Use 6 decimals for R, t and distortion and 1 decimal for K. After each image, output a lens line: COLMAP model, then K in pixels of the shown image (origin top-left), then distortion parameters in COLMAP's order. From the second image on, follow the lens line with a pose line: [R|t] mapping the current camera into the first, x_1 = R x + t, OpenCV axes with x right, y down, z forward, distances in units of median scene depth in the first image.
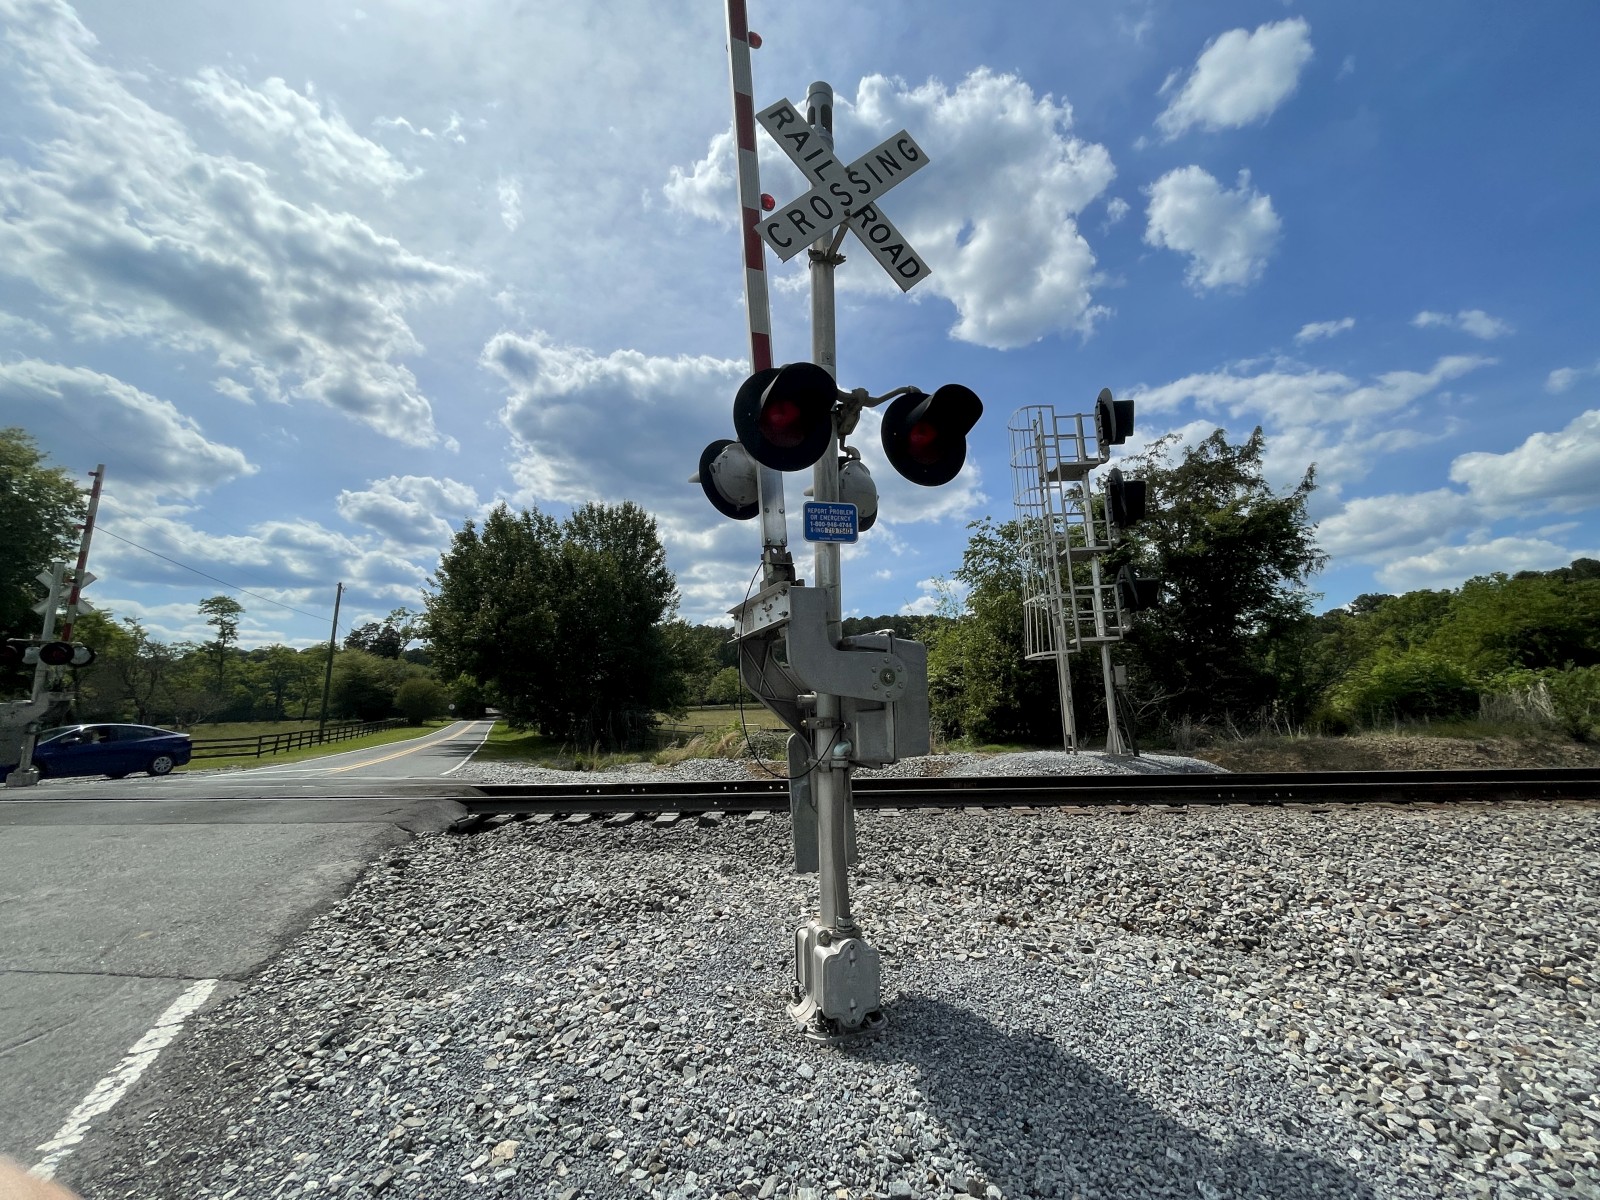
lens RADIAL K [[644.6, 0, 806.1], [0, 644.6, 594.2], [0, 0, 1]] dist [-0.006473, 0.000386]
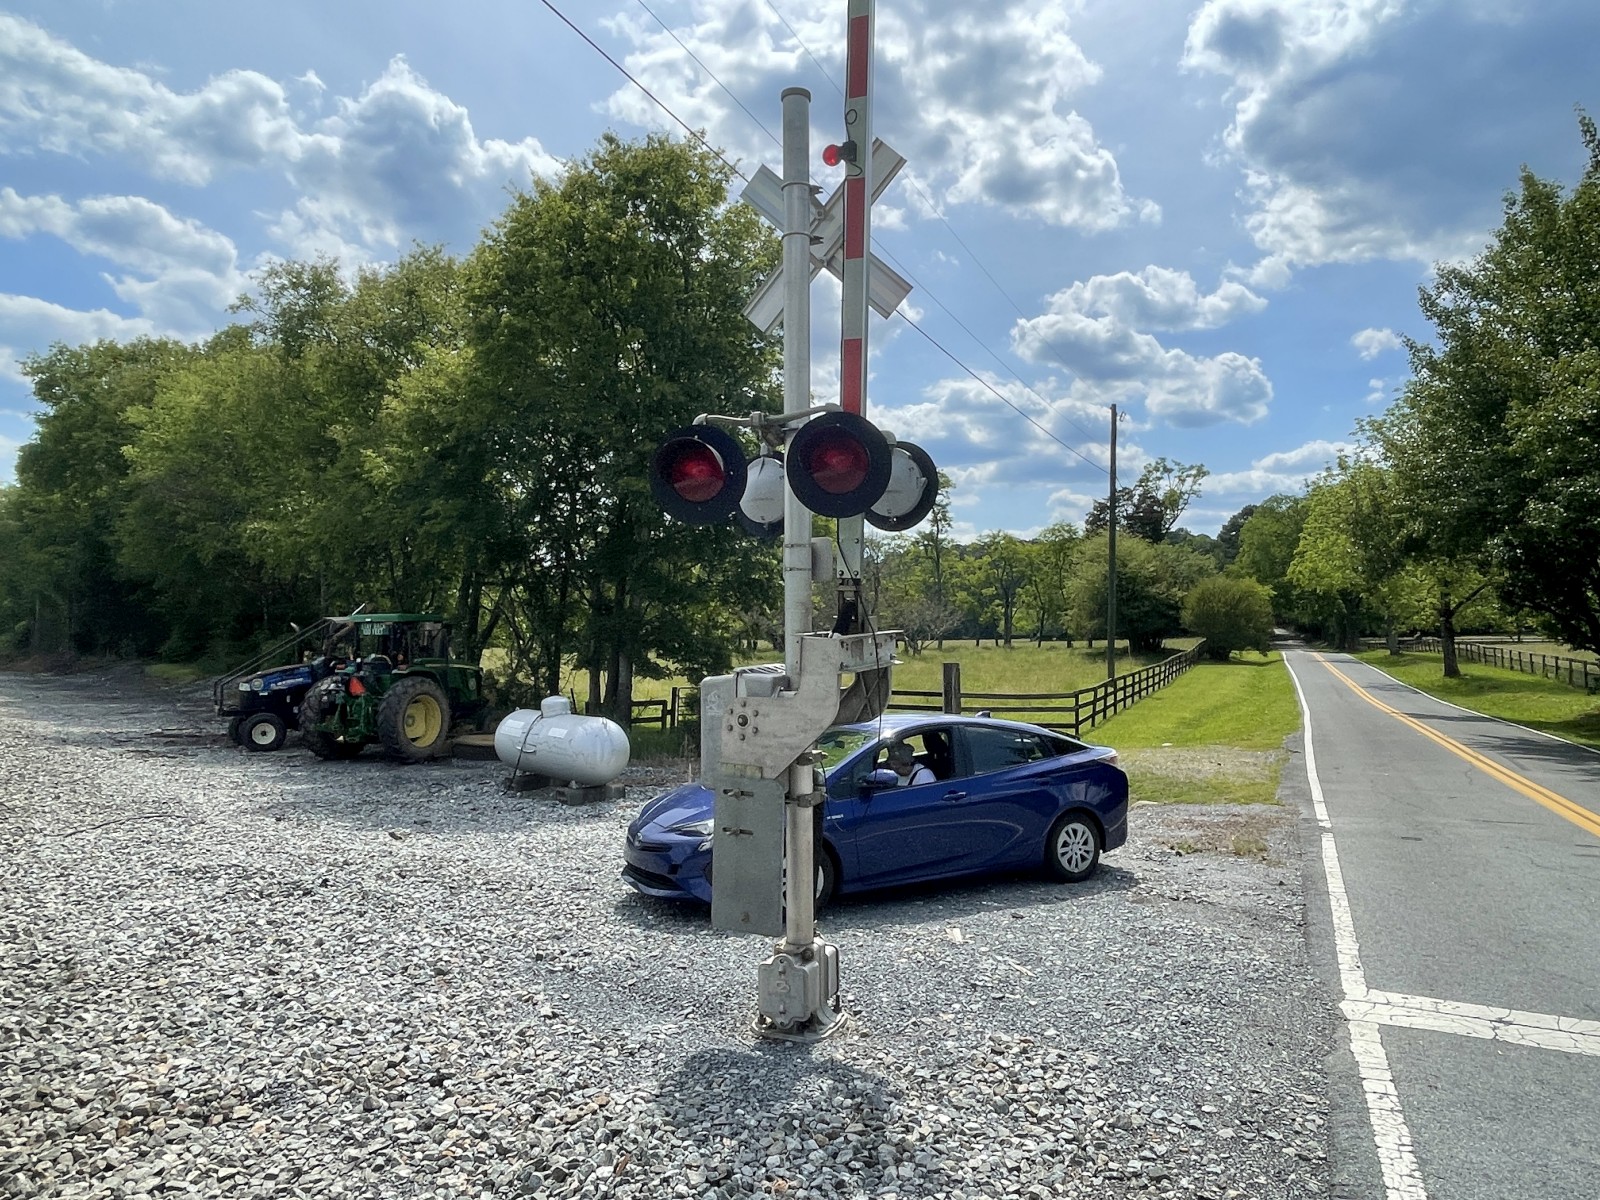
lens RADIAL K [[1065.7, 0, 809.6], [0, 1065.7, 594.8], [0, 0, 1]] dist [0.003307, -0.007520]
pose [[0.670653, -0.005891, -0.741748, -0.135311], [0.114784, 0.988748, 0.095931, 0.014948], [0.732836, -0.149477, 0.663783, 0.110510]]
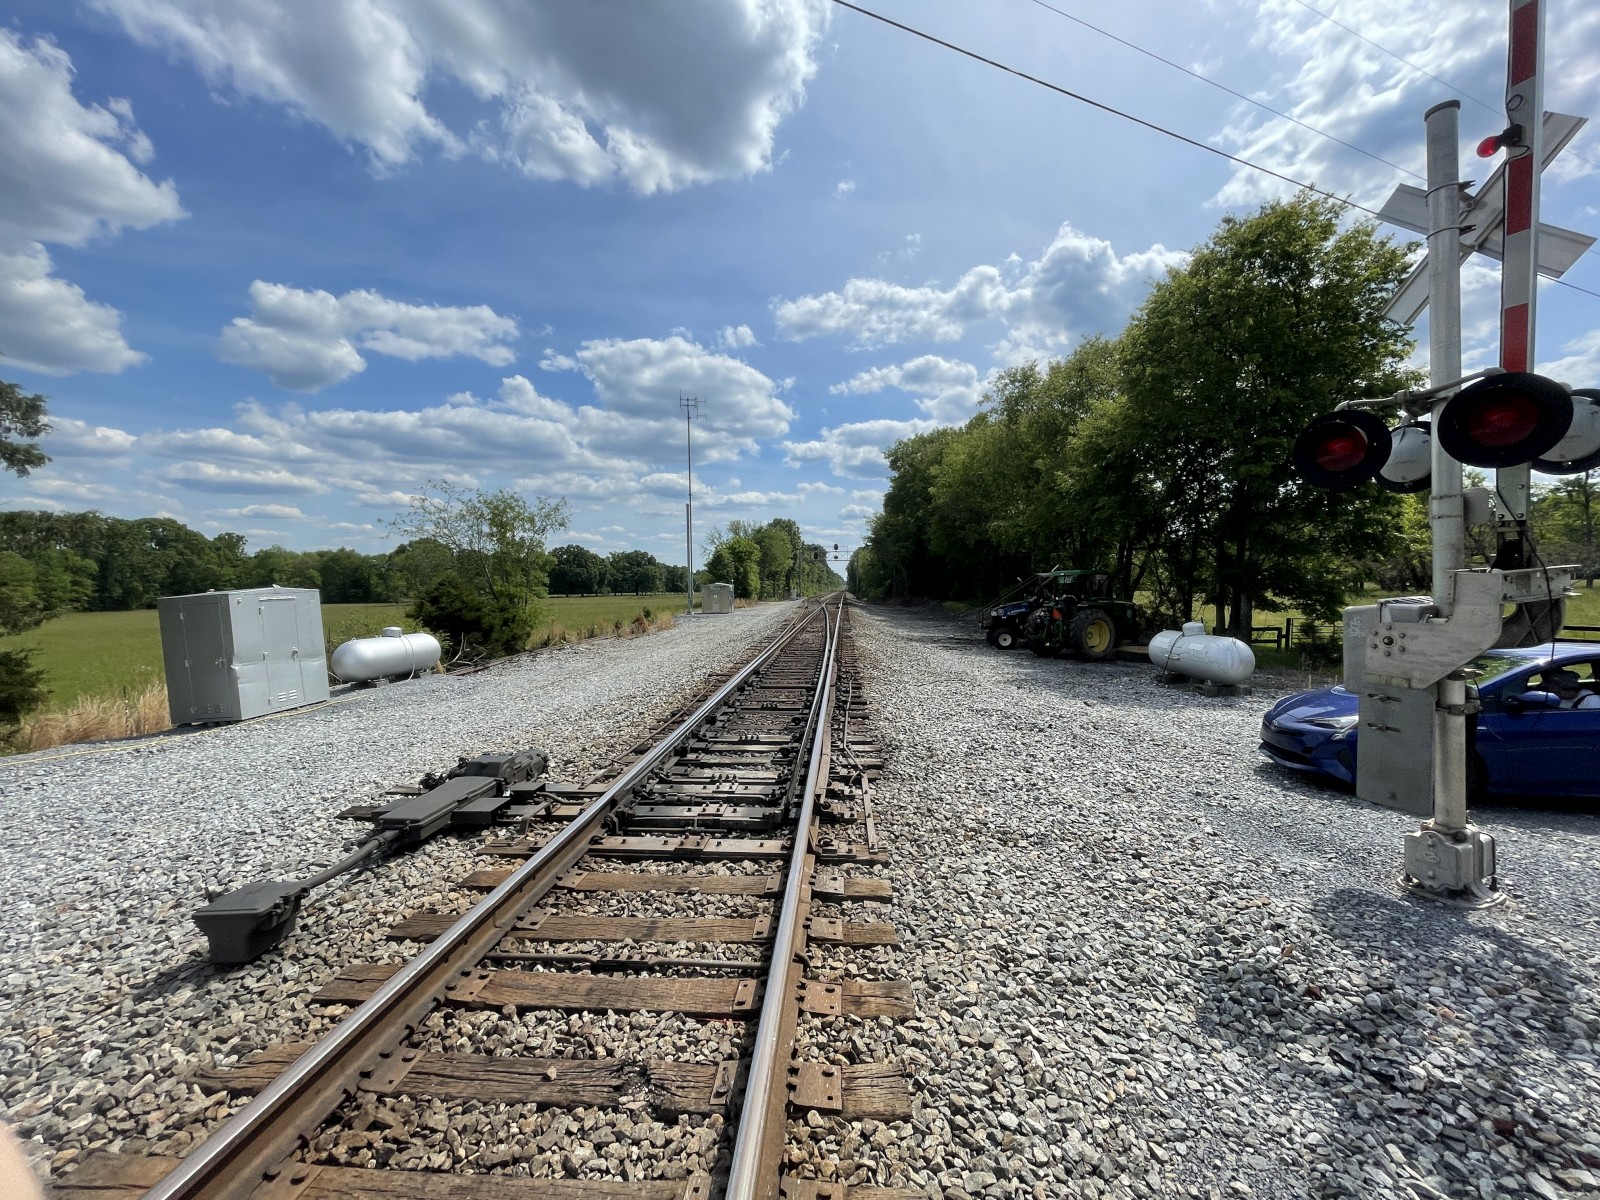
lens RADIAL K [[644.6, 0, 805.8], [0, 644.6, 596.5], [0, 0, 1]] dist [-0.006473, 0.000386]
pose [[-0.027549, 0.034514, -0.999024, -0.136053], [0.192660, 0.980849, 0.028574, 0.014934], [0.980879, -0.191685, -0.033671, 0.107995]]
